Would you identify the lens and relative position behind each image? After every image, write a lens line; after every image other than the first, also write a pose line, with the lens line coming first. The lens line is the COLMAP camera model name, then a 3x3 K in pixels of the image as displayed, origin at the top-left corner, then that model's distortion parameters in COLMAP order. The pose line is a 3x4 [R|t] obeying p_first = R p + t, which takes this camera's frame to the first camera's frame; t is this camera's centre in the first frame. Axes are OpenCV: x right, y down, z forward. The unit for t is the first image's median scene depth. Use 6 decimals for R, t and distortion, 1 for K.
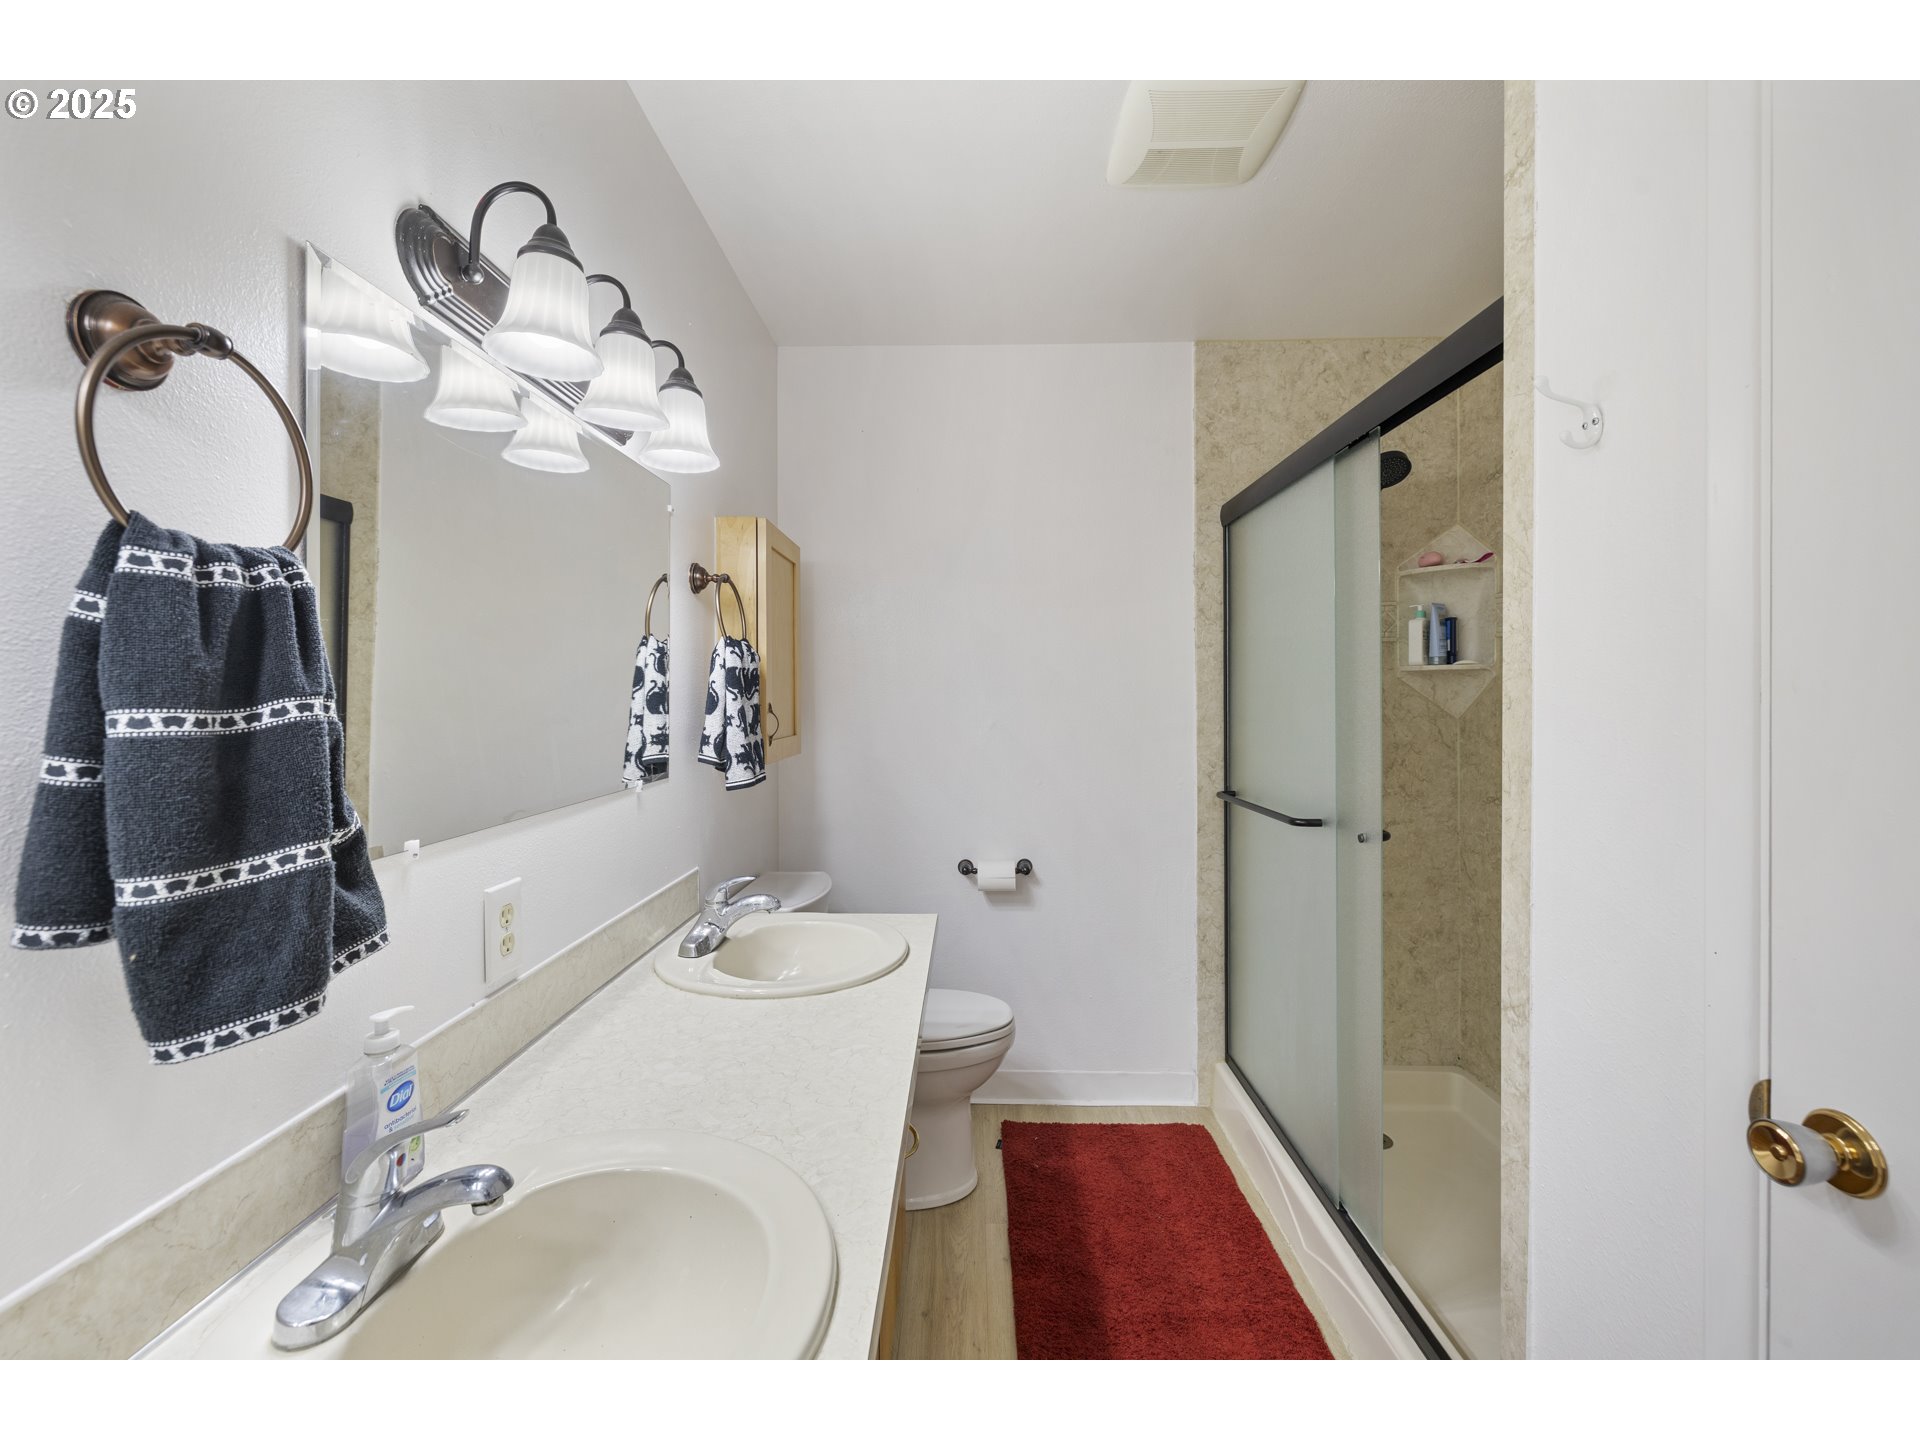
lens RADIAL K [[823.8, 0, 963.7], [0, 823.8, 699.9], [0, 0, 1]] dist [-0.004333, -0.001188]
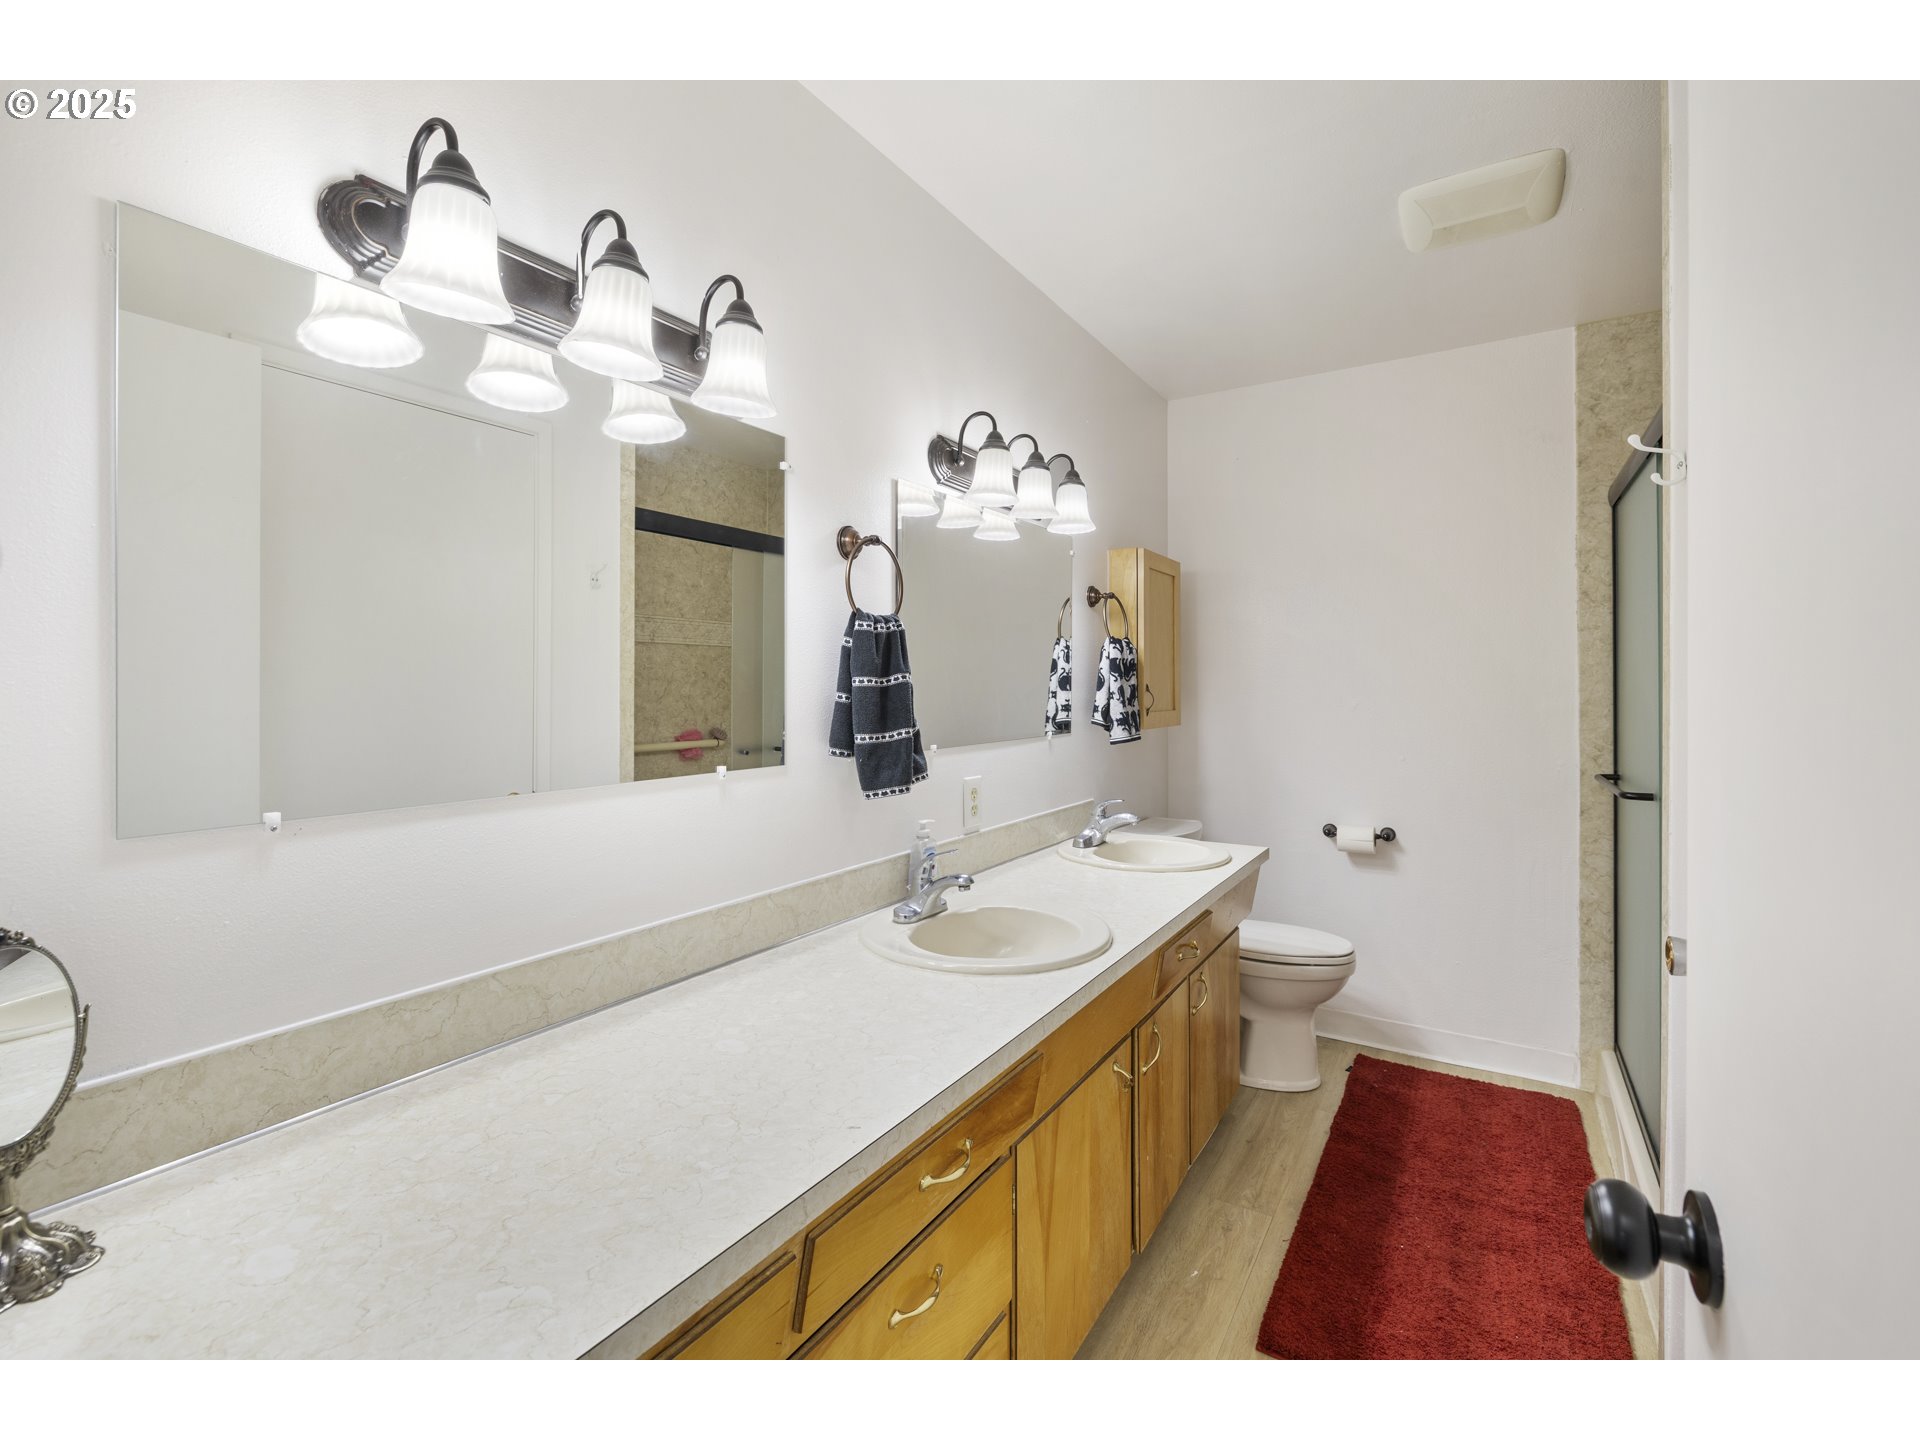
lens RADIAL K [[823.8, 0, 959.1], [0, 823.8, 701.2], [0, 0, 1]] dist [-0.004333, -0.001188]
pose [[0.861077, 0.009200, -0.508391, 0.228059], [-0.002447, 0.999900, 0.013951, 0.016613], [0.508468, -0.010769, 0.861014, -0.392397]]
